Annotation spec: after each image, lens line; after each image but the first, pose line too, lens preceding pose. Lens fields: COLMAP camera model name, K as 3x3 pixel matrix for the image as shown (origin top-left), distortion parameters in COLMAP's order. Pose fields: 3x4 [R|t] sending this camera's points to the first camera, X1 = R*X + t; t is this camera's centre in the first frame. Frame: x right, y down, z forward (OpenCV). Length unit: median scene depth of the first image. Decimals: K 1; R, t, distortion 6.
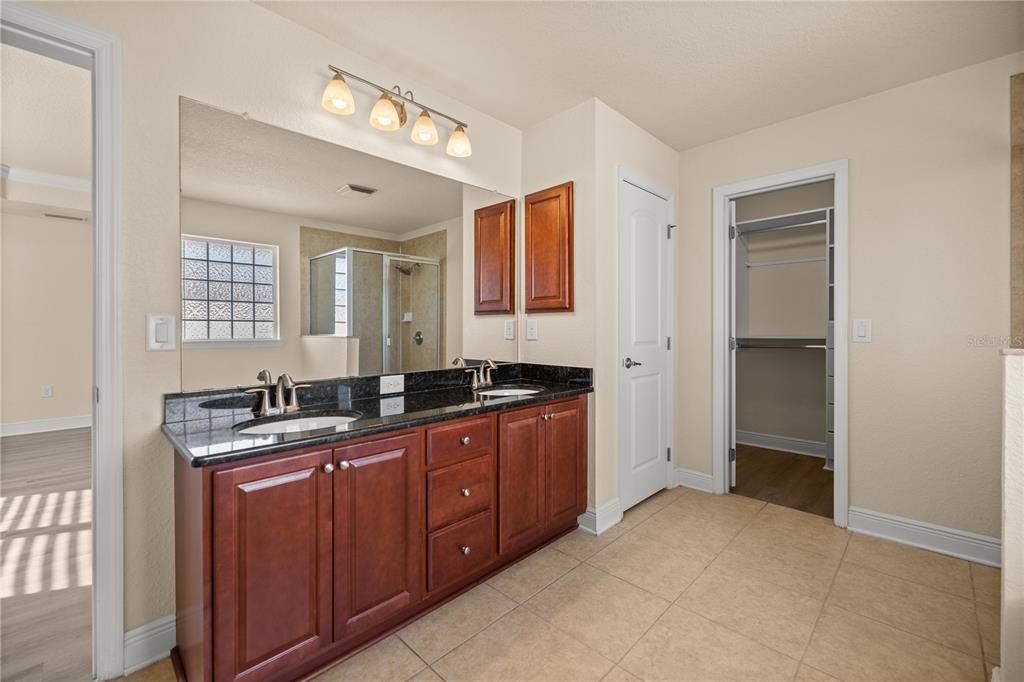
lens RADIAL K [[431.5, 0, 509.6], [0, 431.5, 333.4], [0, 0, 1]] dist [0.004179, -0.000139]
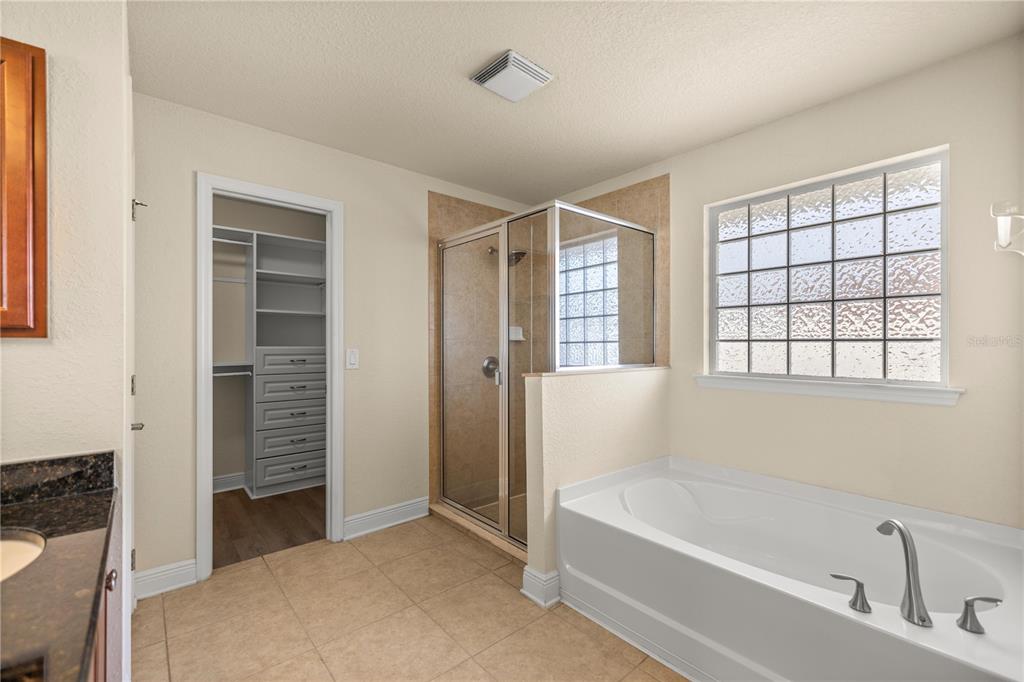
lens RADIAL K [[431.5, 0, 509.8], [0, 431.5, 344.4], [0, 0, 1]] dist [0.004179, -0.000139]
pose [[0.076300, 0.001025, 0.997084, -0.271559], [0.009518, 0.999953, -0.001757, -0.037256], [-0.997039, 0.009625, 0.076287, 0.477652]]
